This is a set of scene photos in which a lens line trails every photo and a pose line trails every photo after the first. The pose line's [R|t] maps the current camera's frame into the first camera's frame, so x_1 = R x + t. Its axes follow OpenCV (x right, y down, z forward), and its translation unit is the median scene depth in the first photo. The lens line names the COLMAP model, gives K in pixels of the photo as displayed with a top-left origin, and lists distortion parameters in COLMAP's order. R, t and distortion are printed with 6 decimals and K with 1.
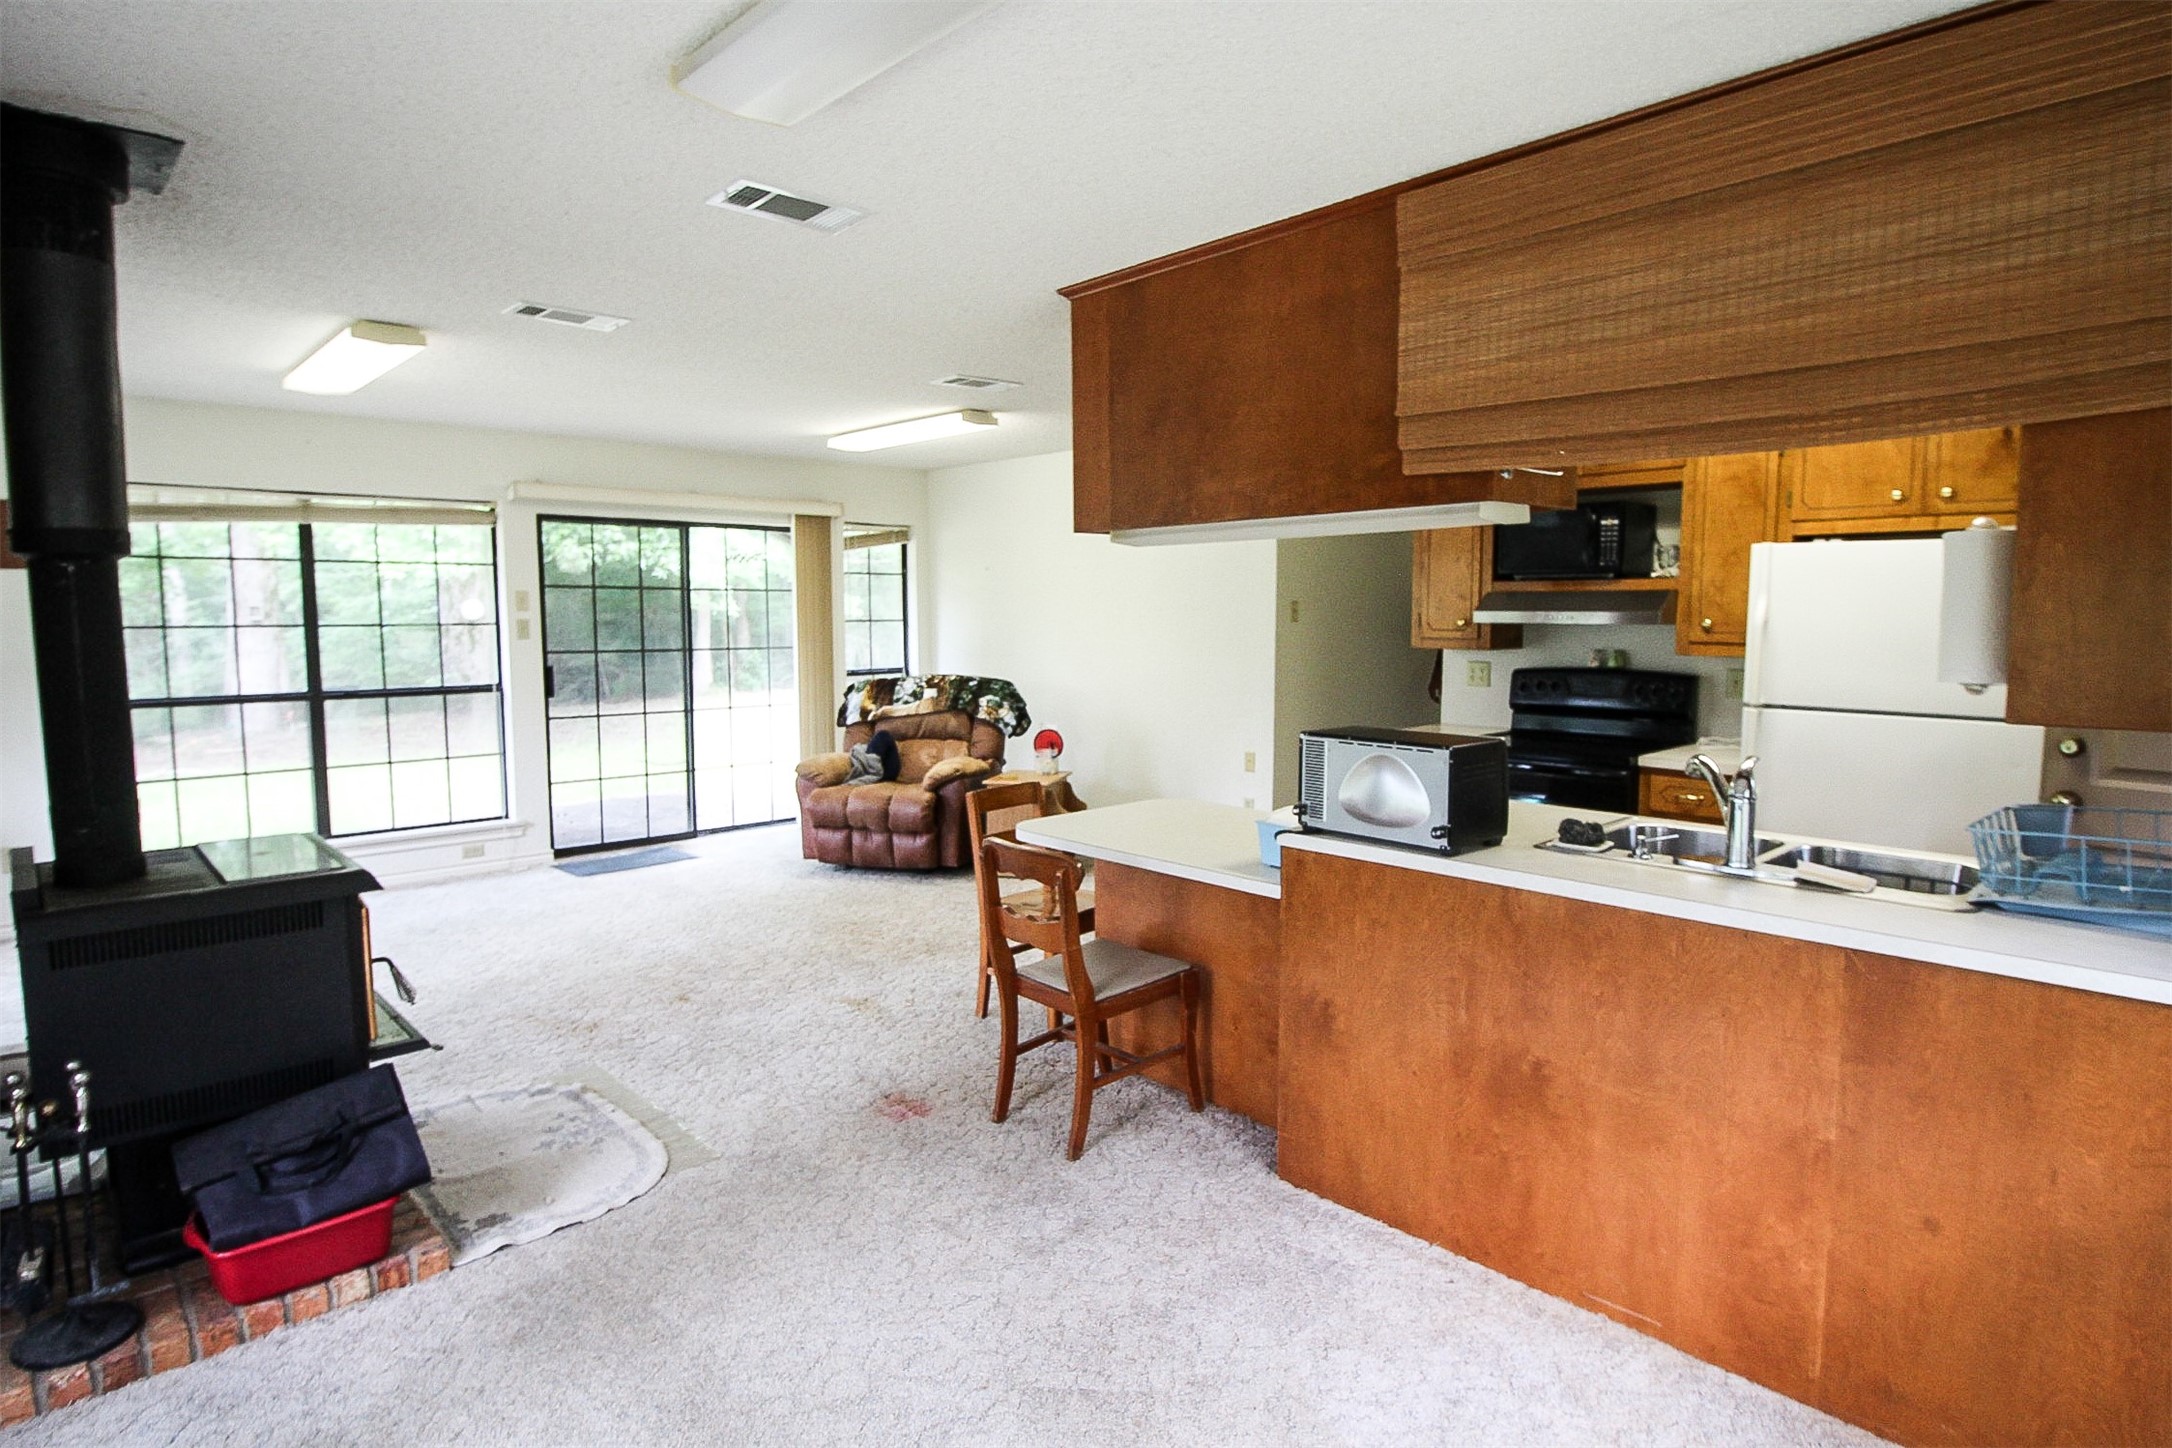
lens RADIAL K [[1003.9, 0, 1090.5], [0, 1003.9, 708.6], [0, 0, 1]] dist [0.000892, -0.013078]
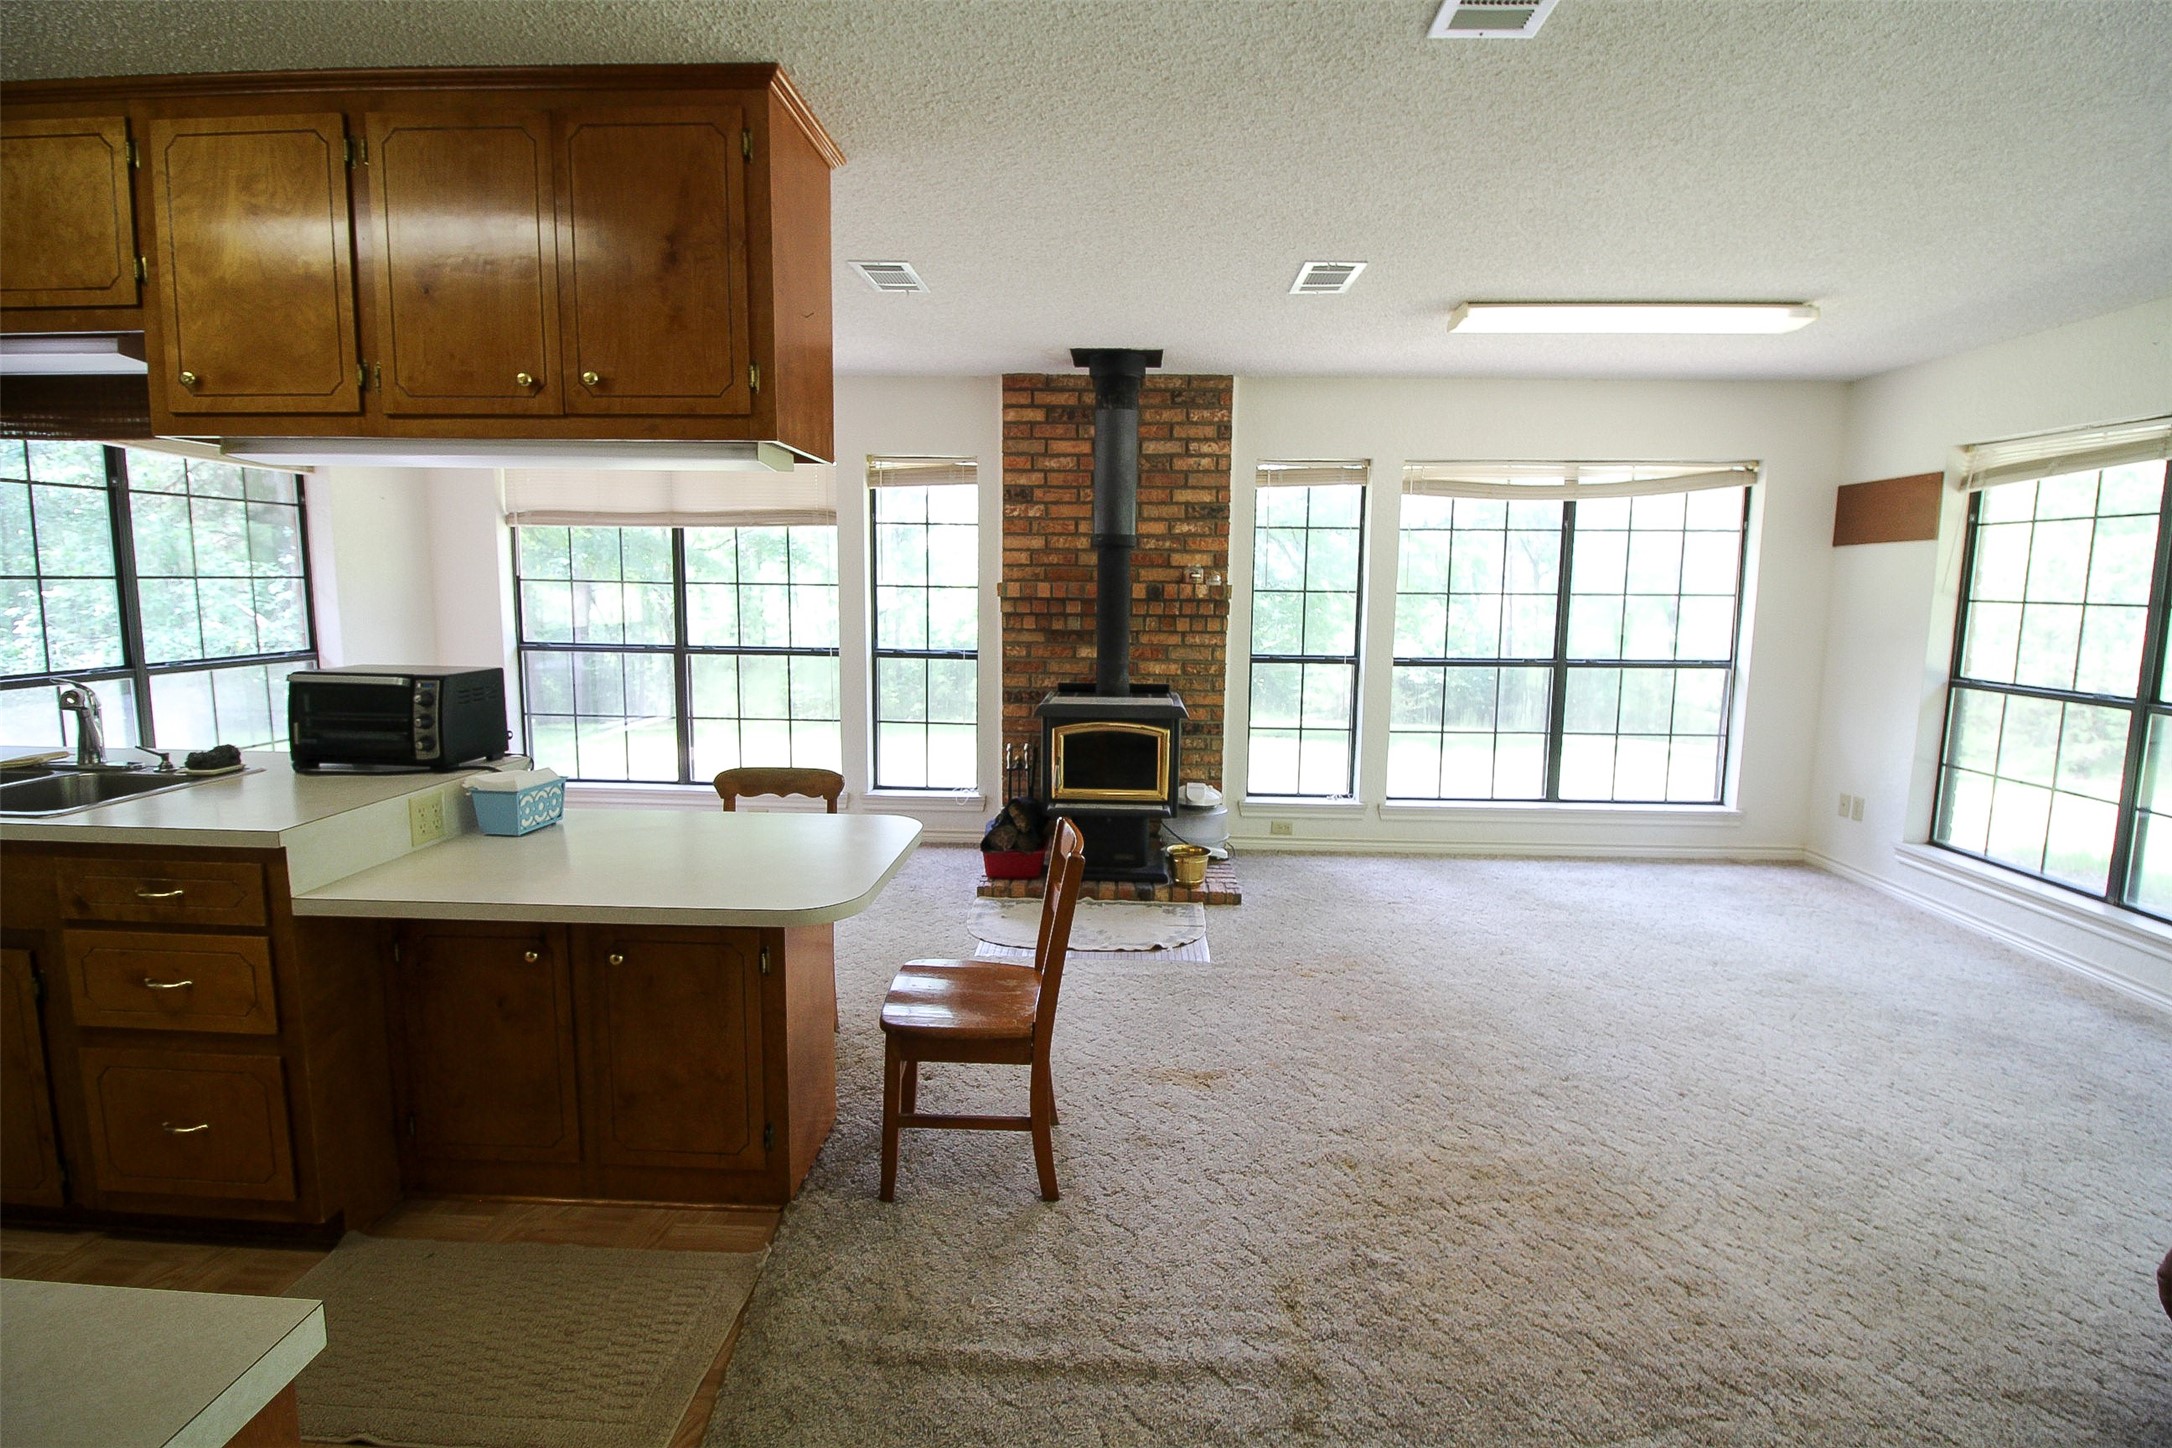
lens RADIAL K [[1003.9, 0, 1090.5], [0, 1003.9, 708.6], [0, 0, 1]] dist [0.000892, -0.013078]
pose [[-0.707093, 0.083892, -0.702126, 0.216274], [-0.073656, 0.978798, 0.191128, -0.090478], [0.703274, 0.186861, -0.685922, 0.956043]]
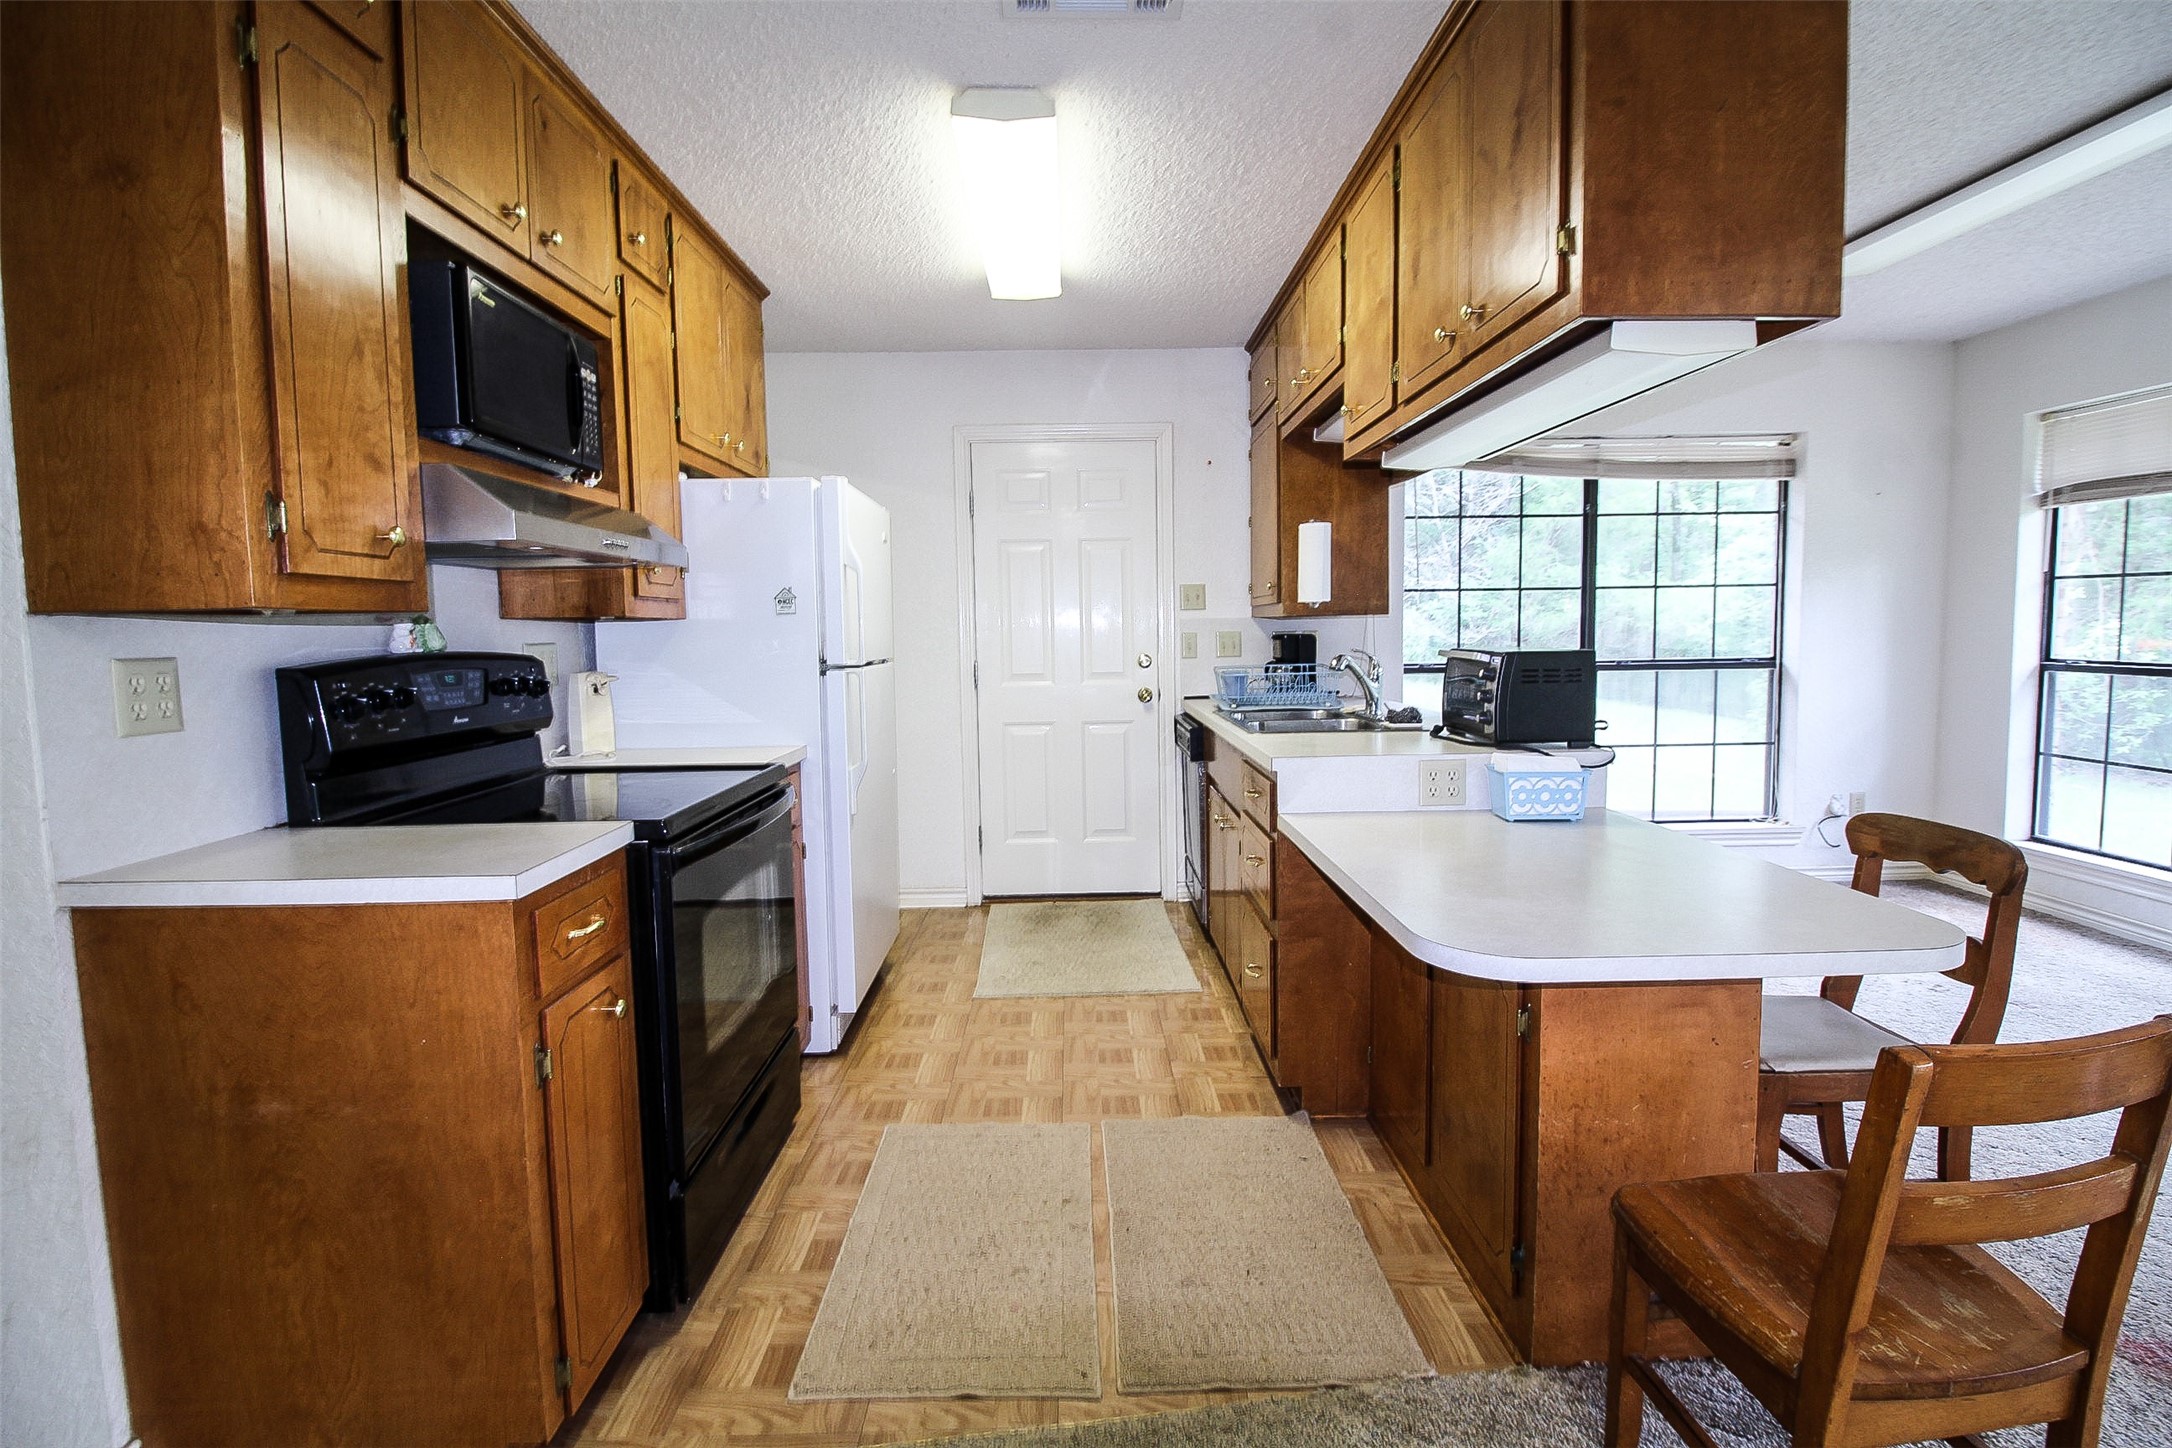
lens RADIAL K [[1003.9, 0, 1090.5], [0, 1003.9, 708.6], [0, 0, 1]] dist [0.000892, -0.013078]
pose [[-0.754802, -0.031240, 0.655208, 0.017205], [0.084057, 0.986024, 0.143847, -0.063012], [-0.650544, 0.163651, -0.741627, 0.916167]]
